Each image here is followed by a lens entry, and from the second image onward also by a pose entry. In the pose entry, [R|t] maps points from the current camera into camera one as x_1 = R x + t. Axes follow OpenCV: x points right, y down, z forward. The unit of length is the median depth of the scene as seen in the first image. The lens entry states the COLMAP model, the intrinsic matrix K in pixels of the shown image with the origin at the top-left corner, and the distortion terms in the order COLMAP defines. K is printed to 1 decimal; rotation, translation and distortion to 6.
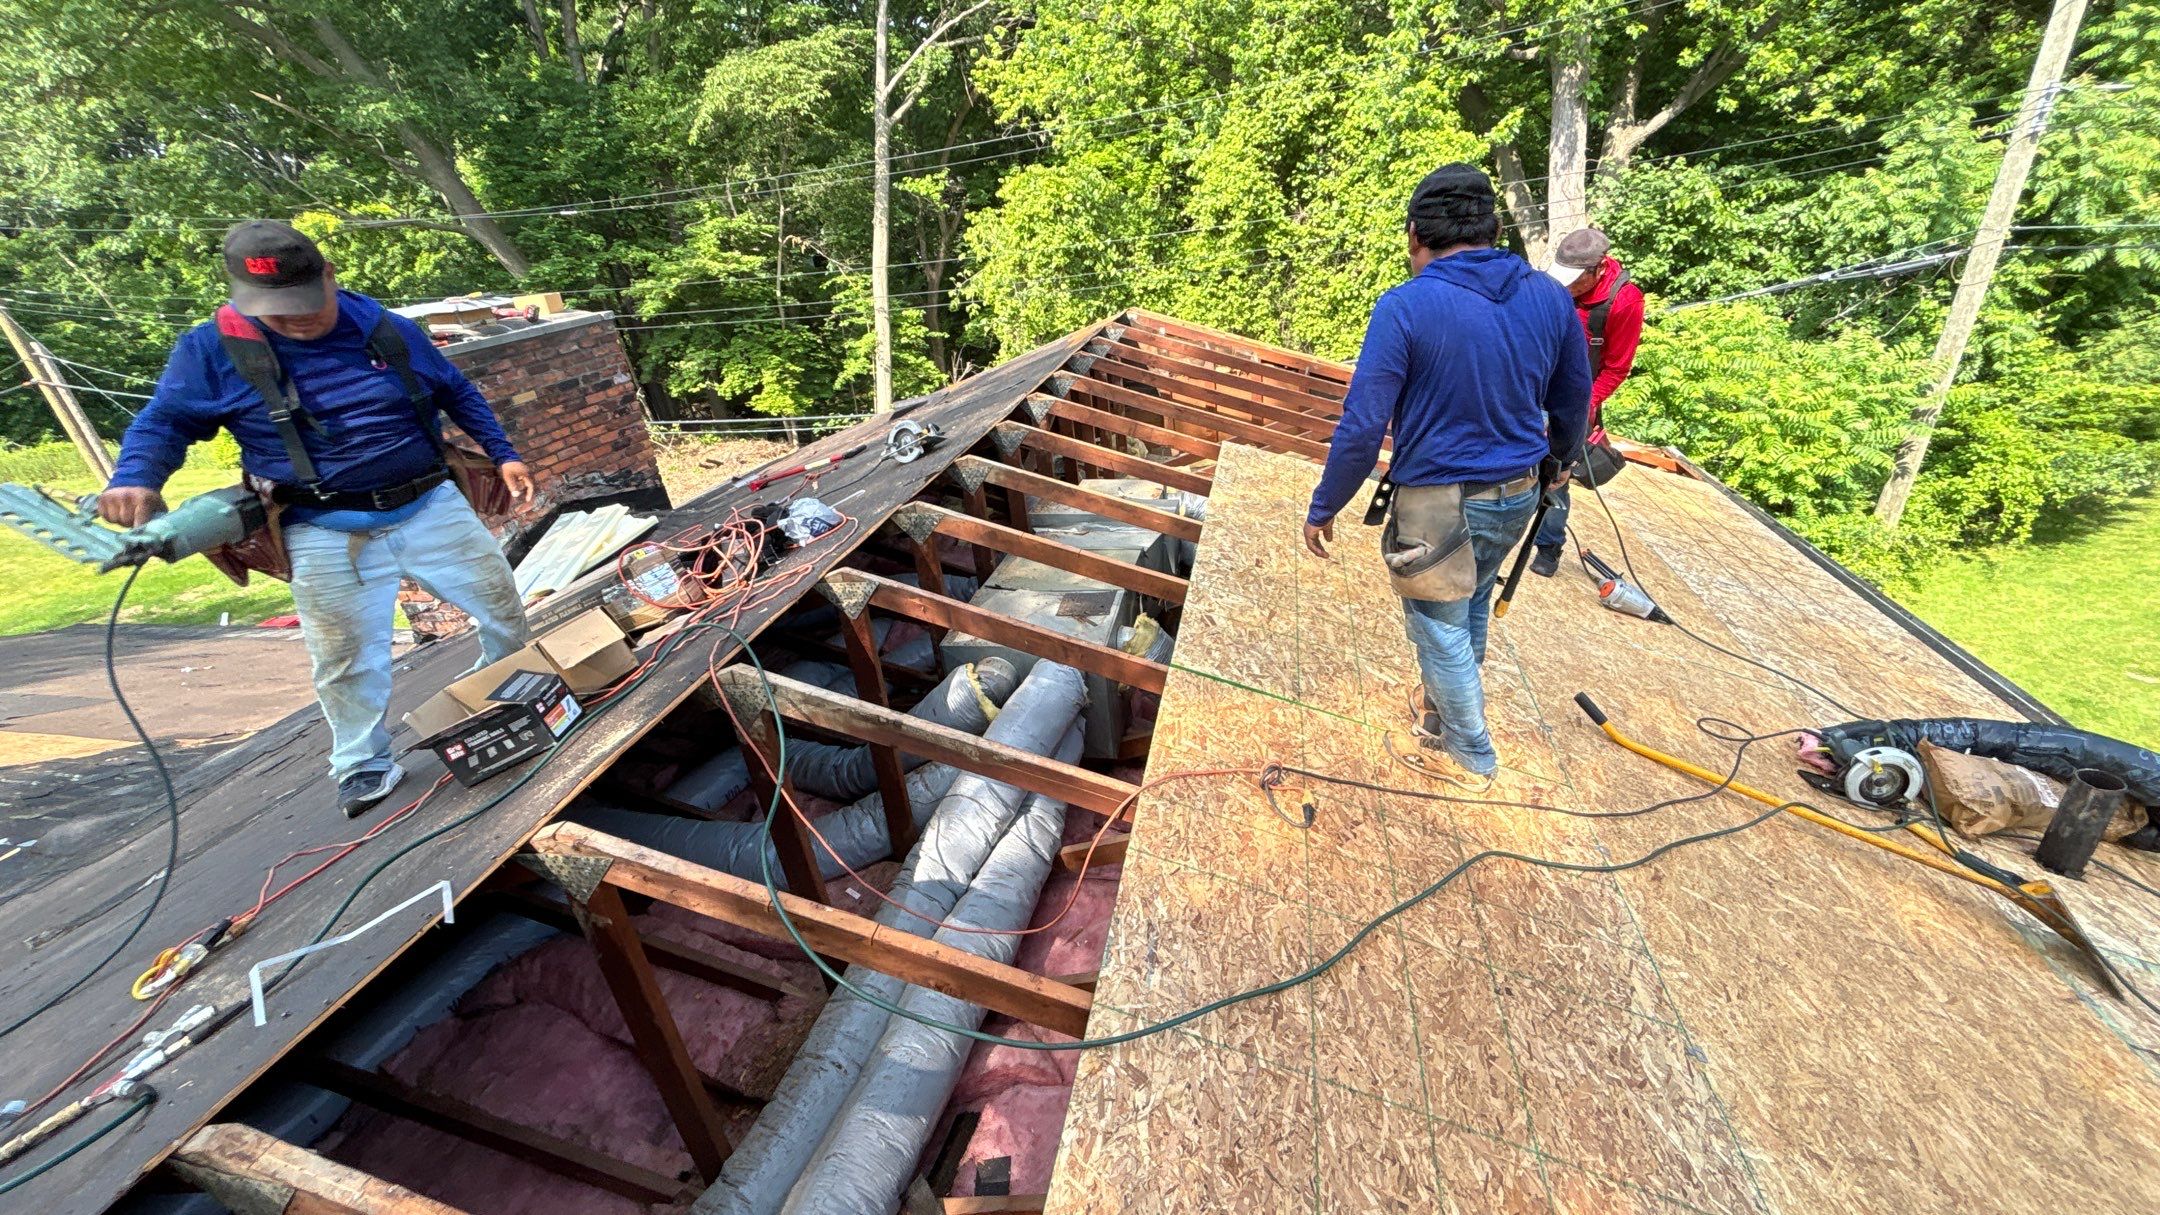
lens RADIAL K [[879.2, 0, 1080.0], [0, 879.2, 604.5], [0, 0, 1]] dist [0.000150, 0.002216]
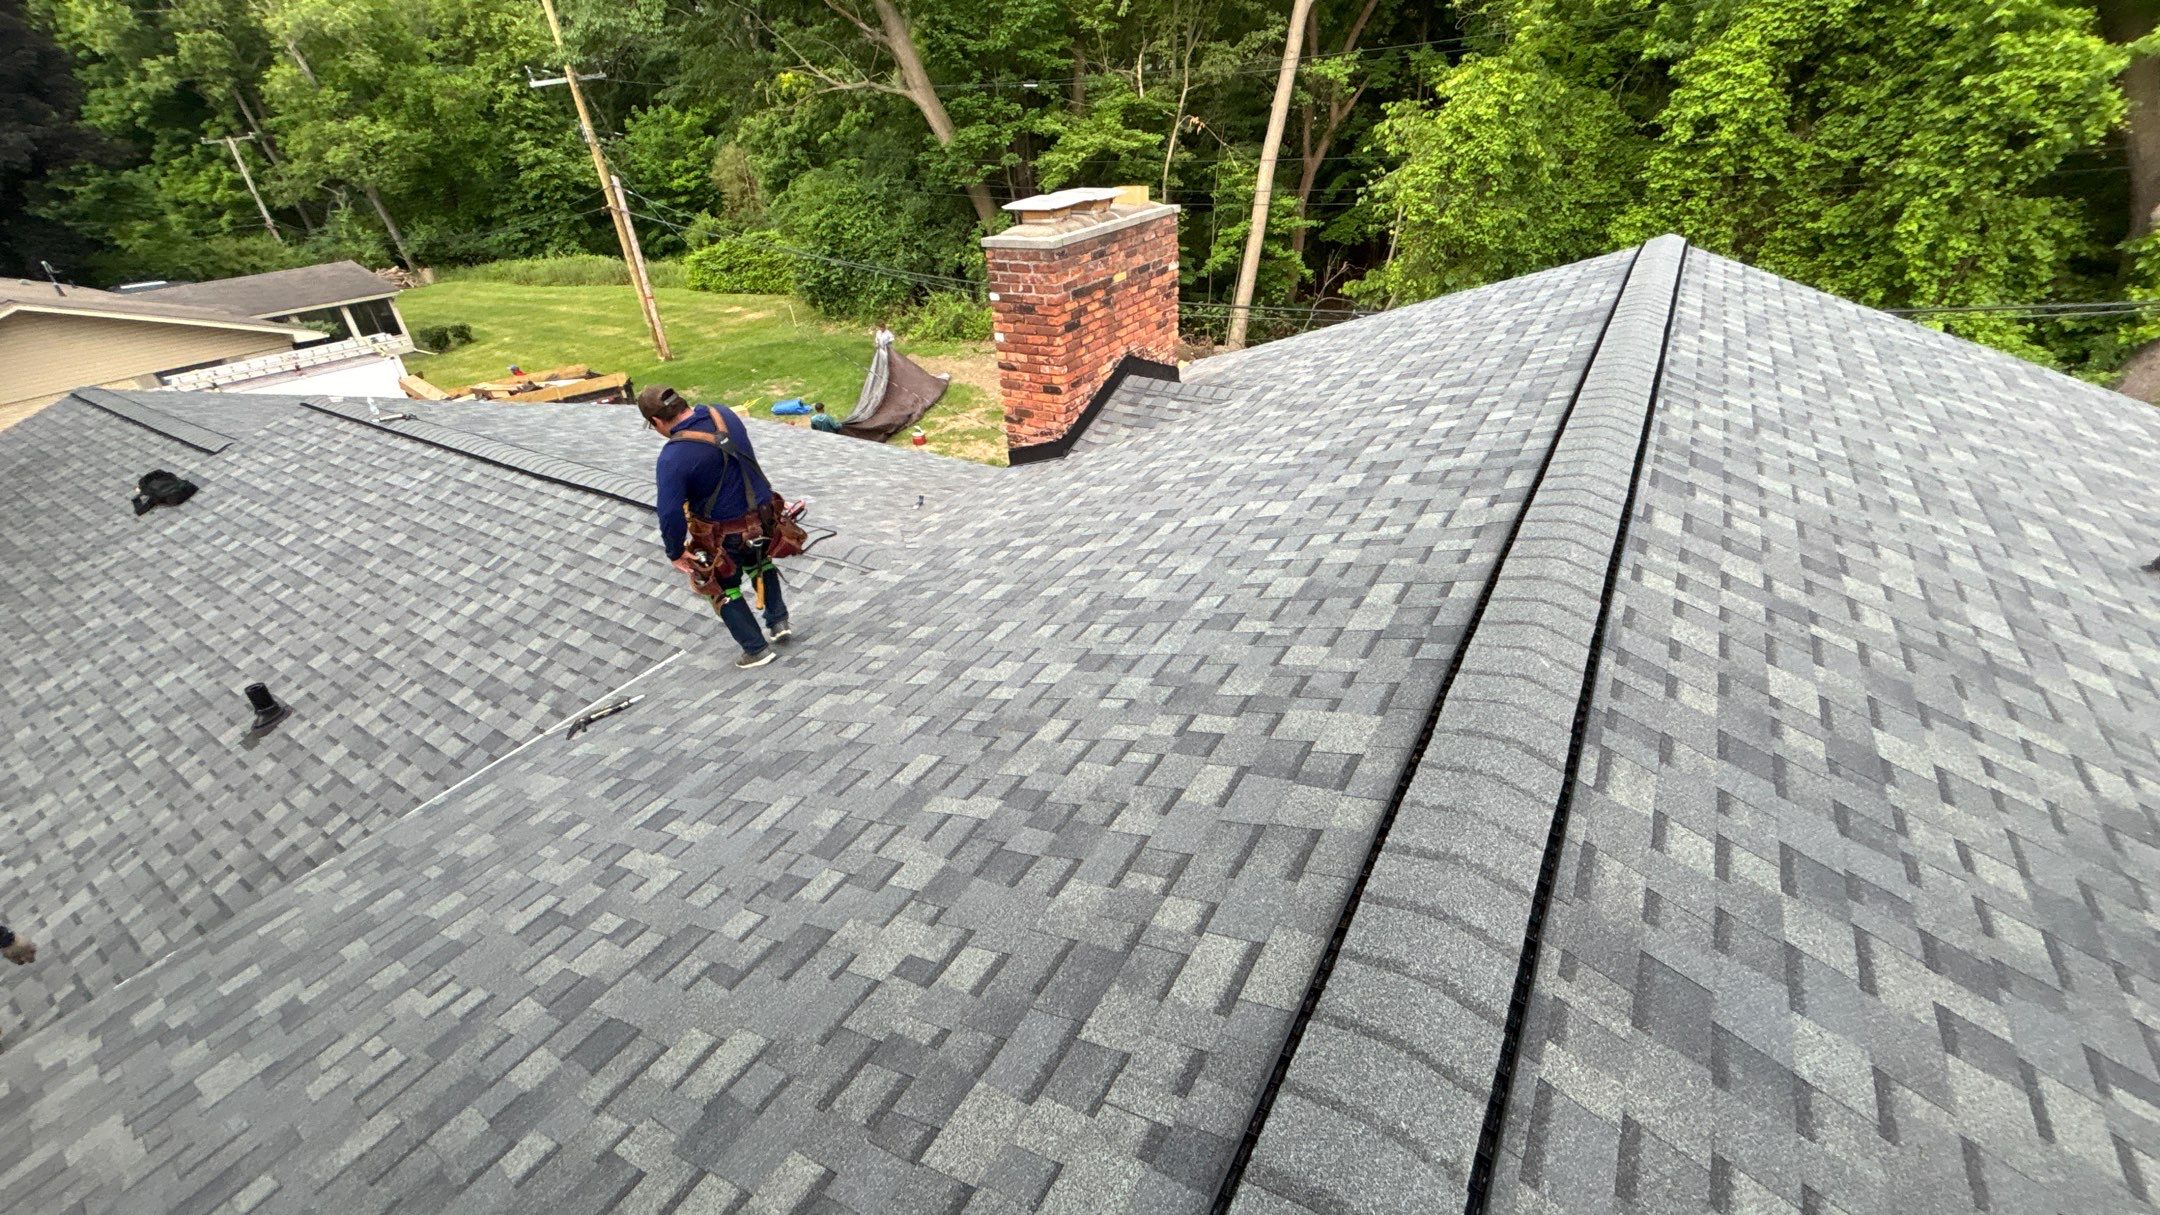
lens RADIAL K [[879.2, 0, 1084.1], [0, 879.2, 605.6], [0, 0, 1]] dist [0.000150, 0.002216]
pose [[0.938877, 0.209340, -0.273288, -0.104769], [-0.176747, 0.974369, 0.139161, 0.019162], [0.295415, -0.082352, 0.951813, -0.086031]]
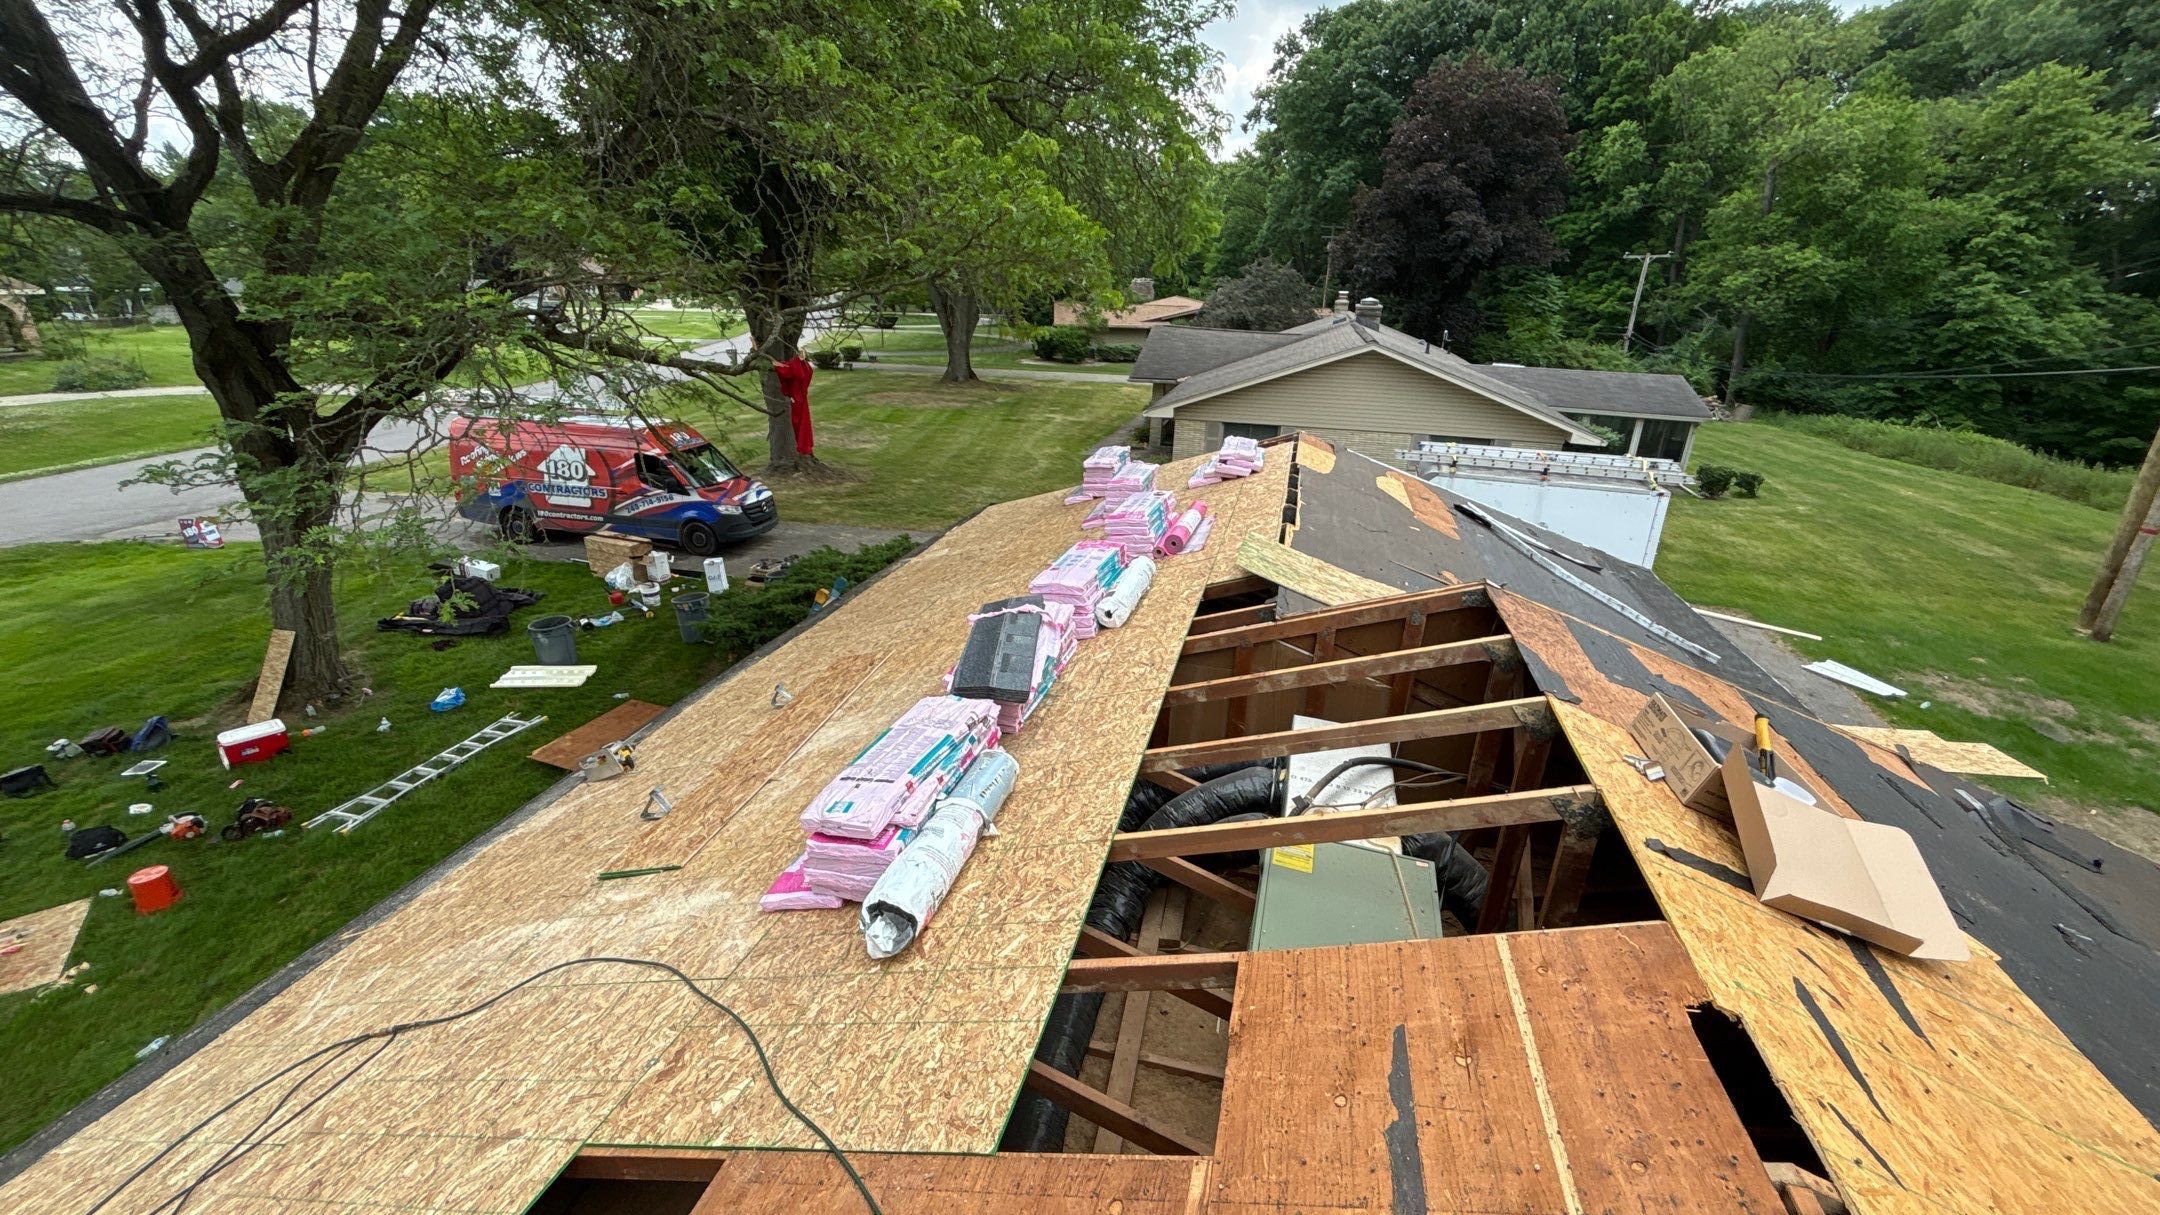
lens RADIAL K [[879.2, 0, 1079.8], [0, 879.2, 605.6], [0, 0, 1]] dist [0.000150, 0.002216]
pose [[-0.031404, 0.445873, -0.894545, -0.696783], [-0.456454, 0.789810, 0.409694, 0.016443], [0.889193, 0.421185, 0.178718, 0.284026]]
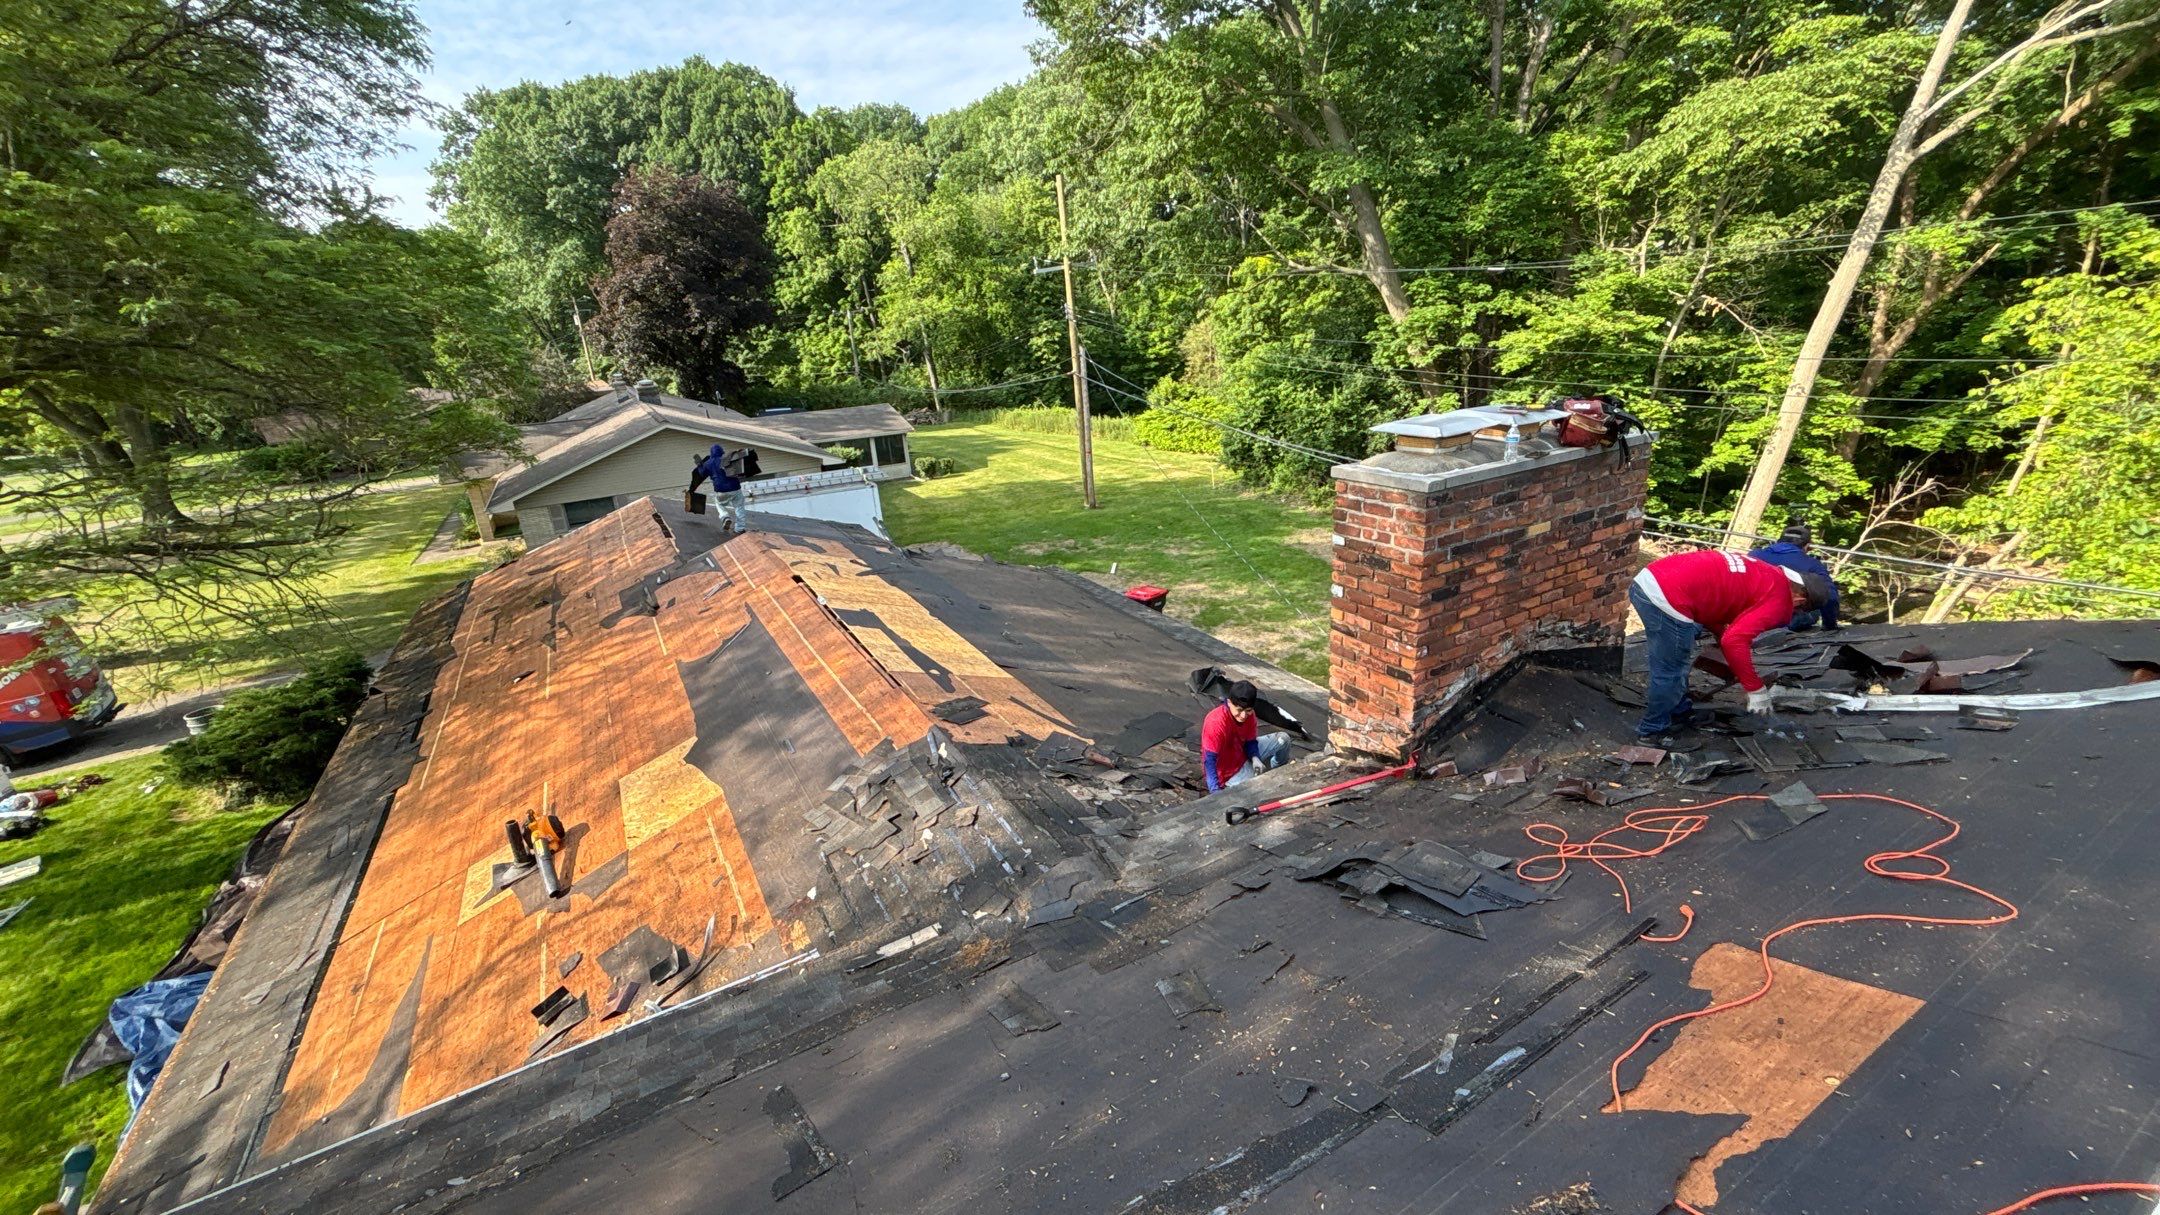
lens RADIAL K [[879.2, 0, 1081.4], [0, 879.2, 607.8], [0, 0, 1]] dist [0.000150, 0.002216]
pose [[0.670836, 0.295293, -0.680280, -0.139281], [-0.320012, 0.942772, 0.093665, -0.043483], [0.669008, 0.154864, 0.726943, 0.049962]]
